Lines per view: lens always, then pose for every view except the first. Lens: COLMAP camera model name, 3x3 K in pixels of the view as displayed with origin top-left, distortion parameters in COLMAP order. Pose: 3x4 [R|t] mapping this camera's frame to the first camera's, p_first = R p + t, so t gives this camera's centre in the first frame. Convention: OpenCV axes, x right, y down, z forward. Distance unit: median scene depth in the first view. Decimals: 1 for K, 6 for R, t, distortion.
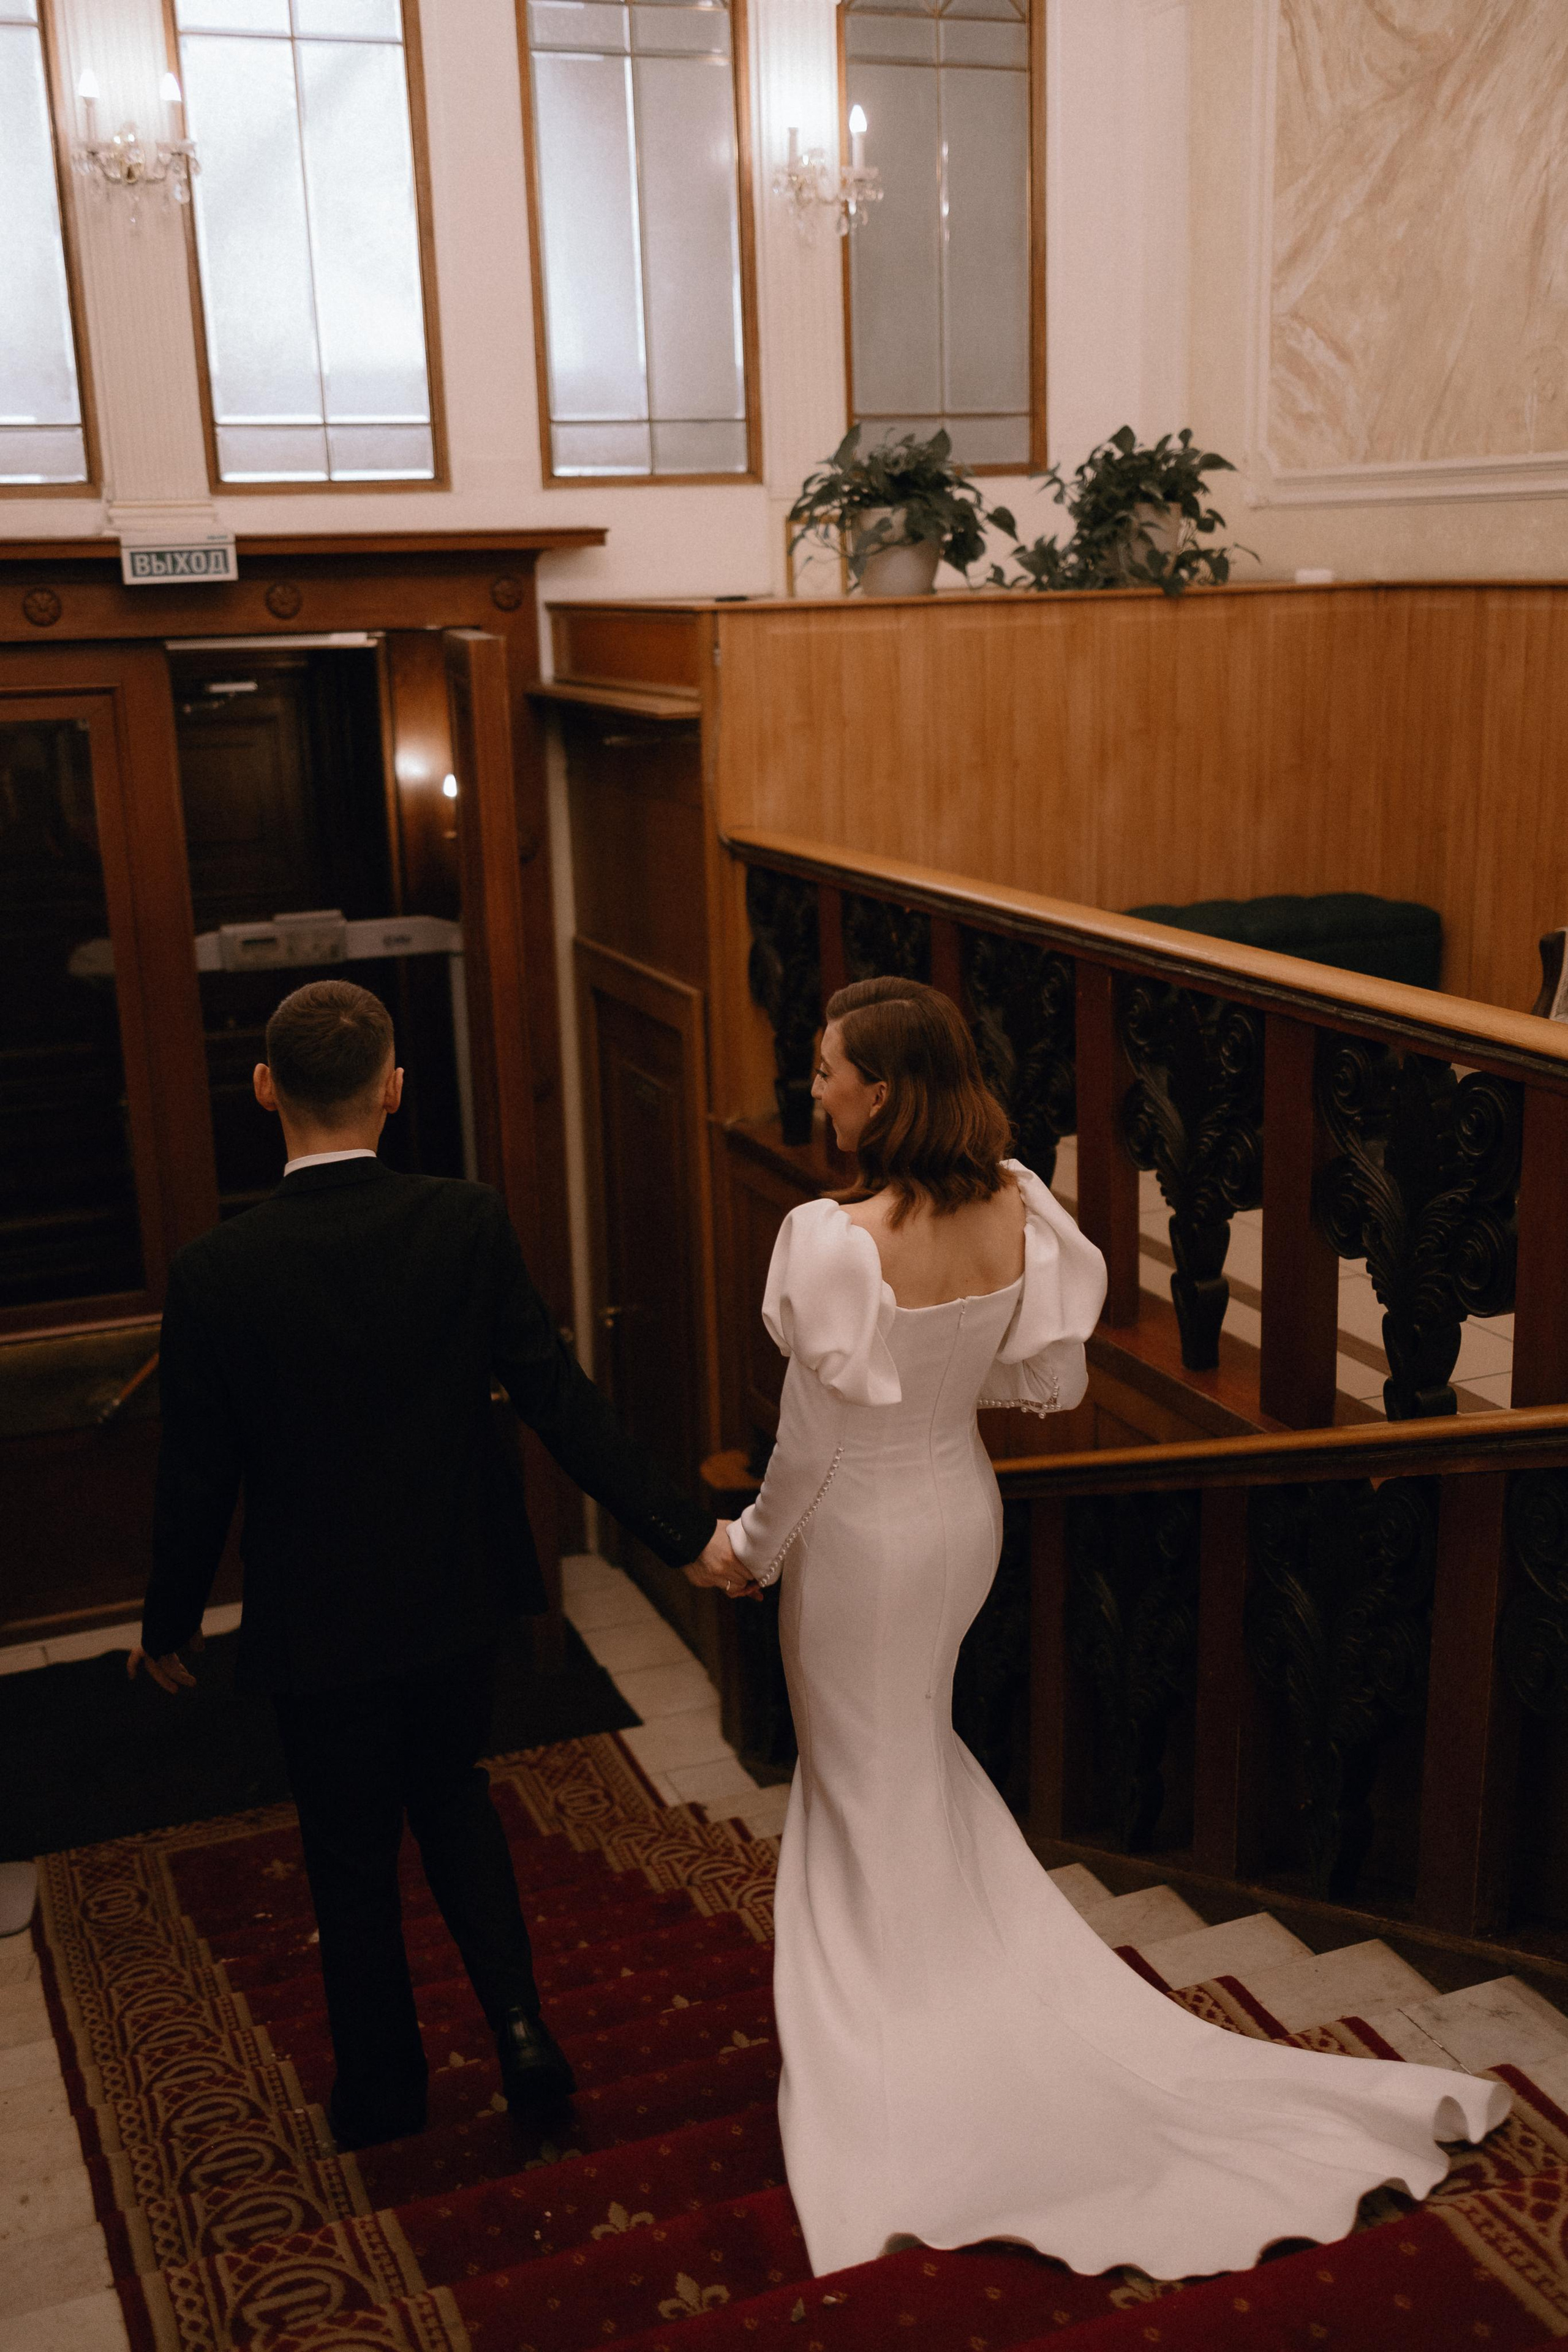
lens RADIAL K [[2470.3, 0, 822.1], [0, 2470.3, 1178.1], [0, 0, 1]] dist [0.054608, -0.037262]
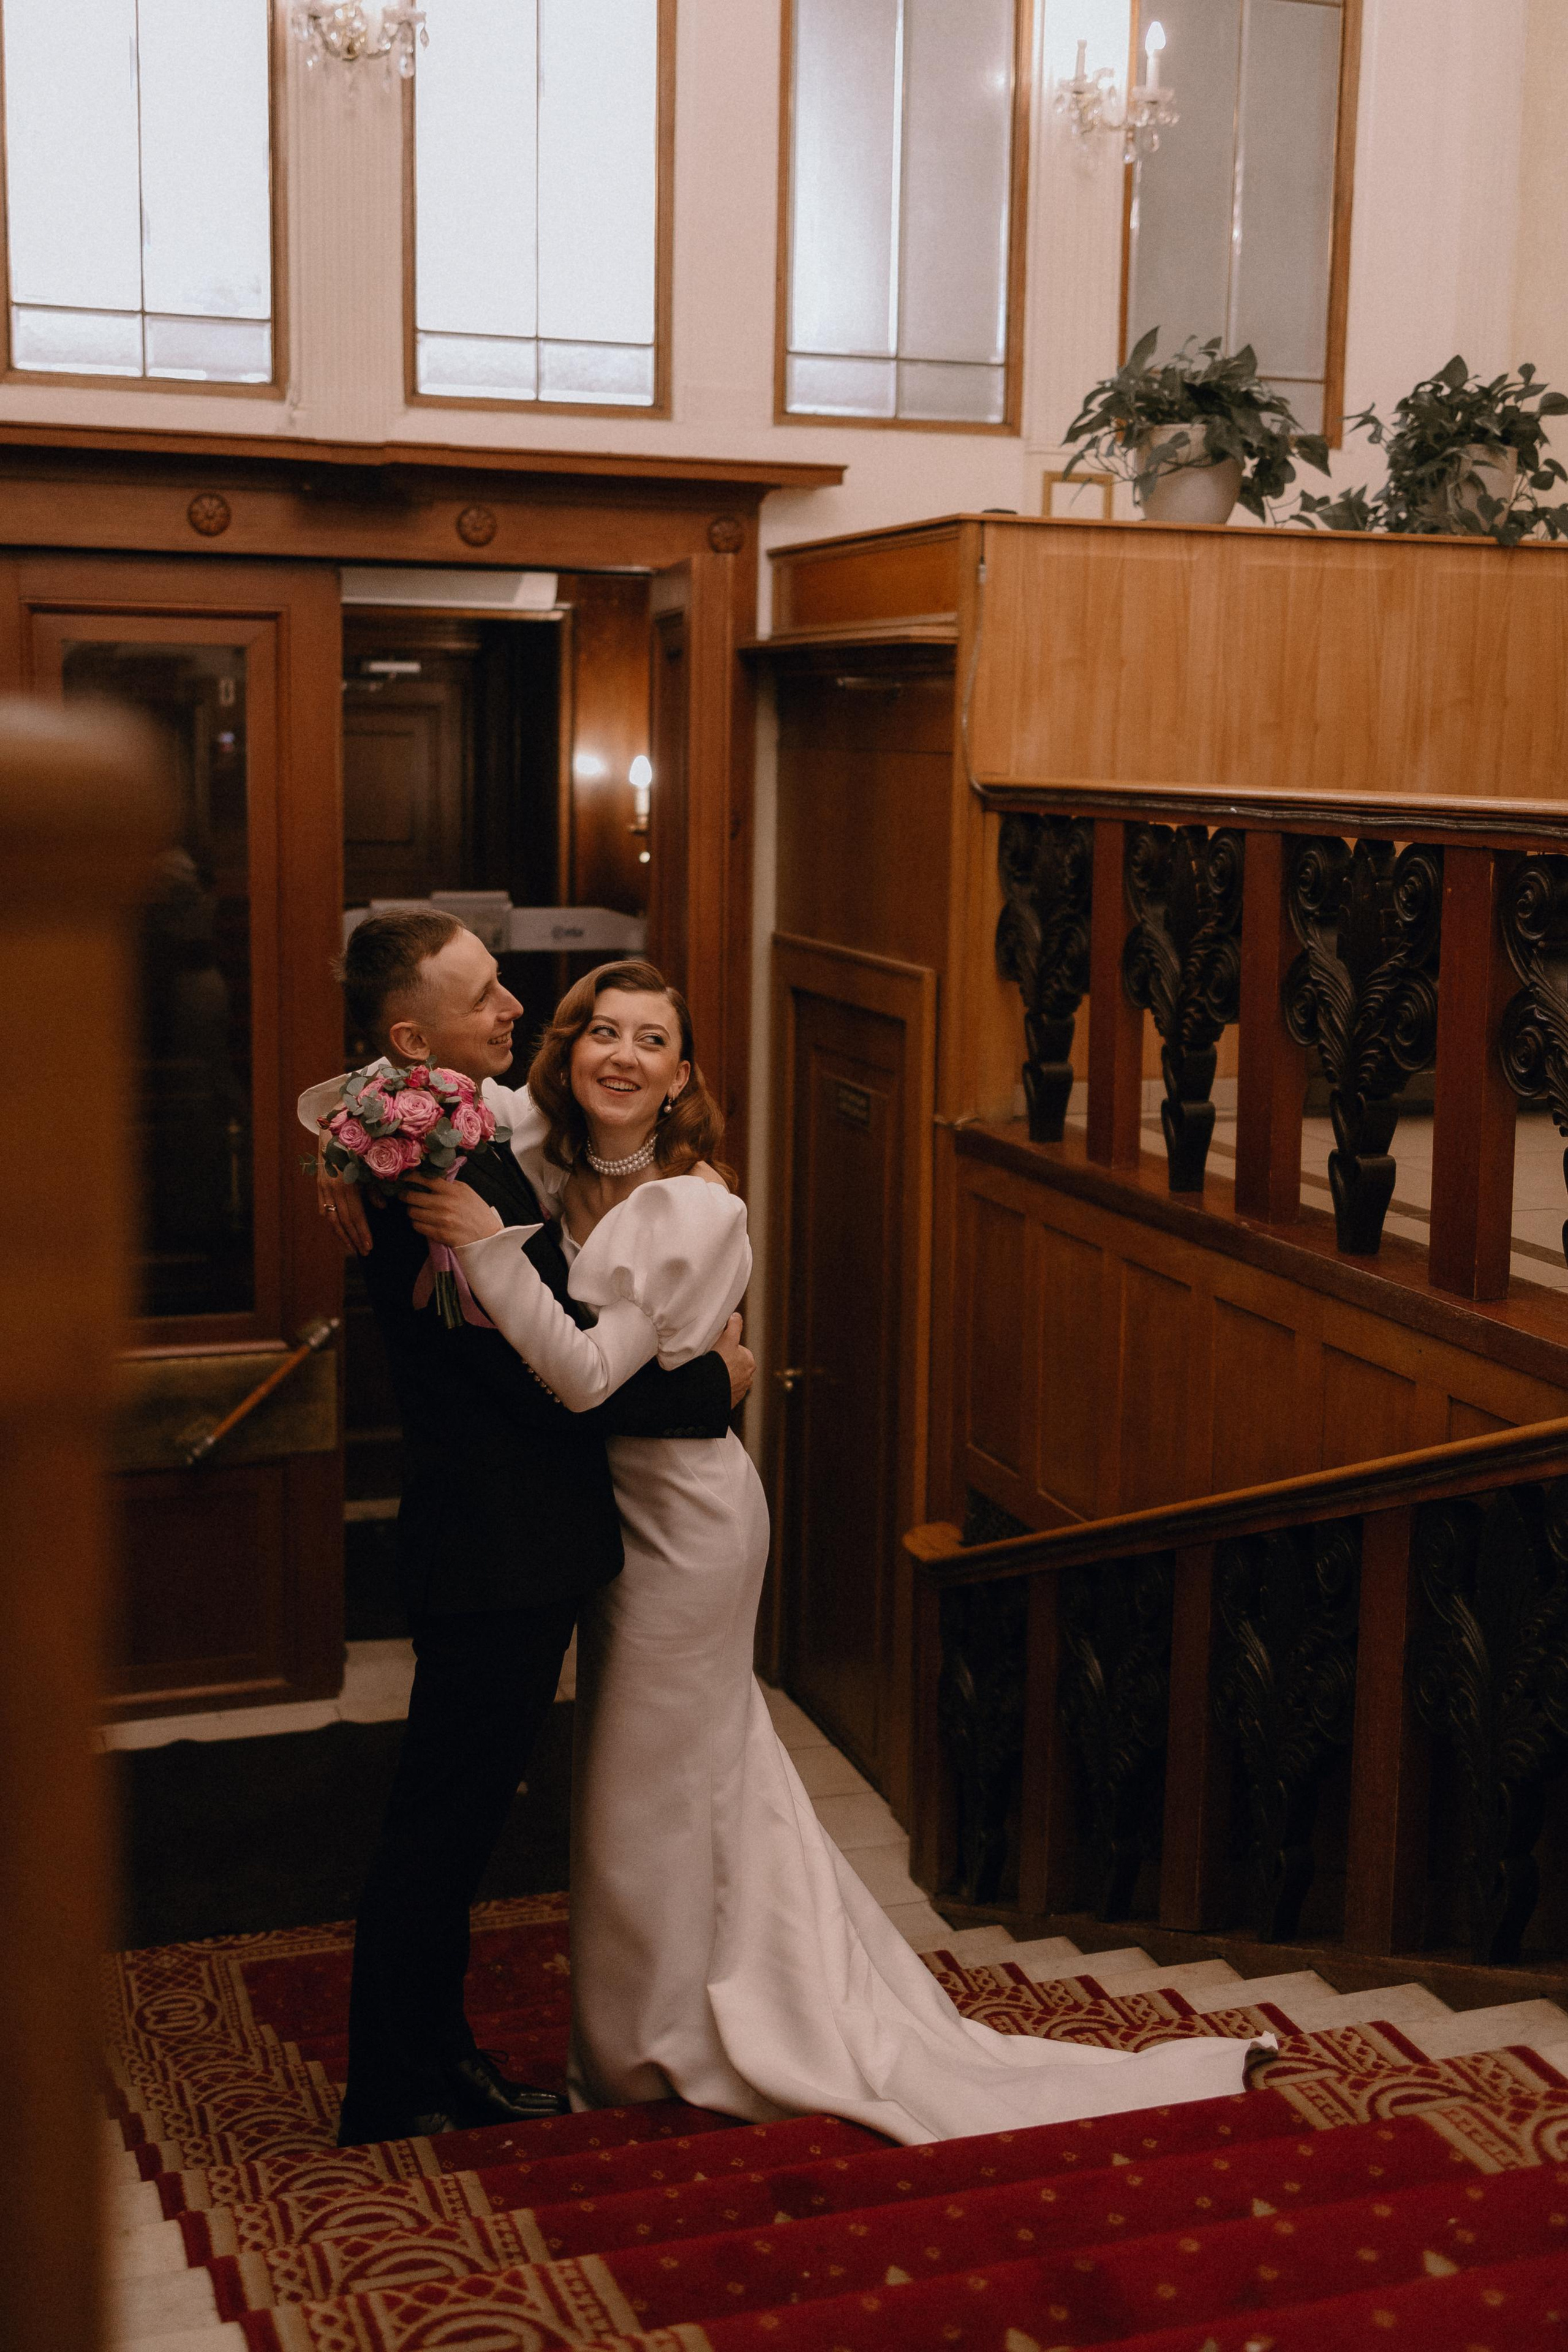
lens RADIAL K [[2741.4, 0, 841.0], [0, 2741.4, 1088.7], [0, 0, 1]] dist [0.004085, -0.009474]
pose [[0.997943, 0.050170, -0.039910, -0.041255], [-0.054595, 0.991409, -0.118860, 0.077918], [0.033604, 0.120795, 0.992109, 0.067001]]
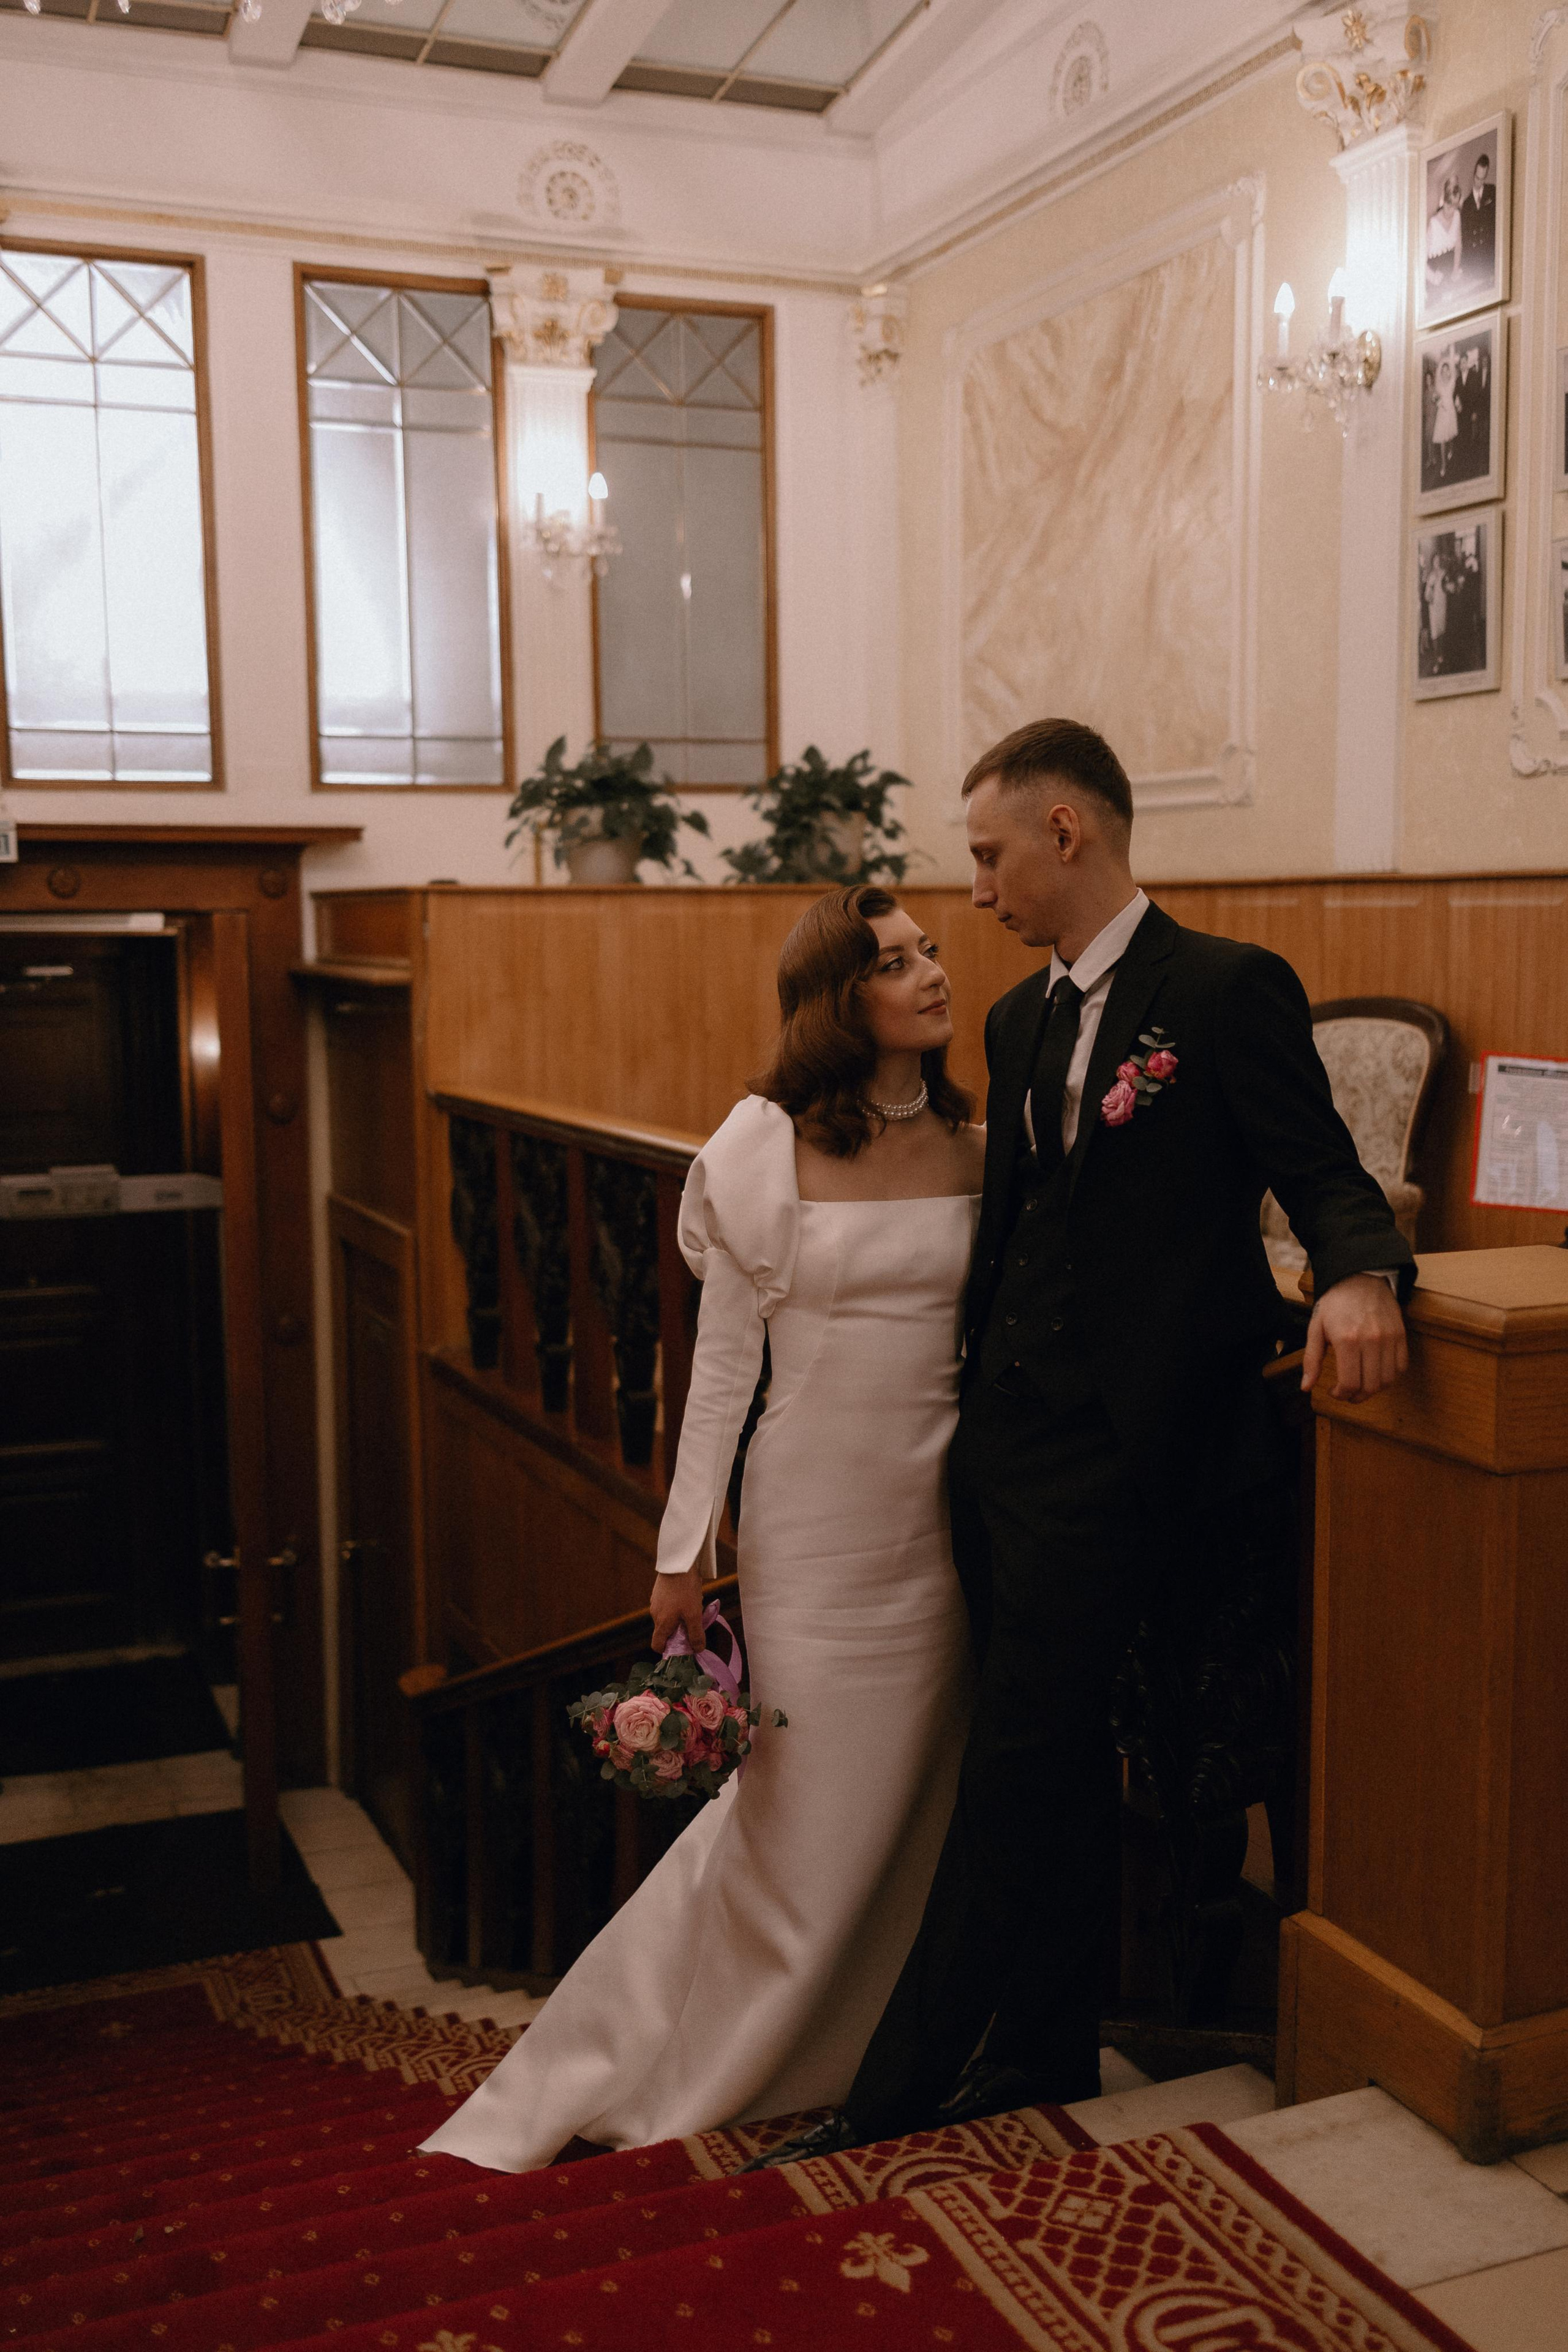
lens RADIAL K [[2470.3, 0, 822.1], [0, 2470.3, 1178.1], [0, 0, 1]] dist [0.054608, -0.037262]
pose [[0.999731, 0.018512, 0.013965, 0.114369], [-0.016366, 0.989927, -0.140633, 0.051057], [-0.016428, 0.140367, 0.989963, -0.089544]]
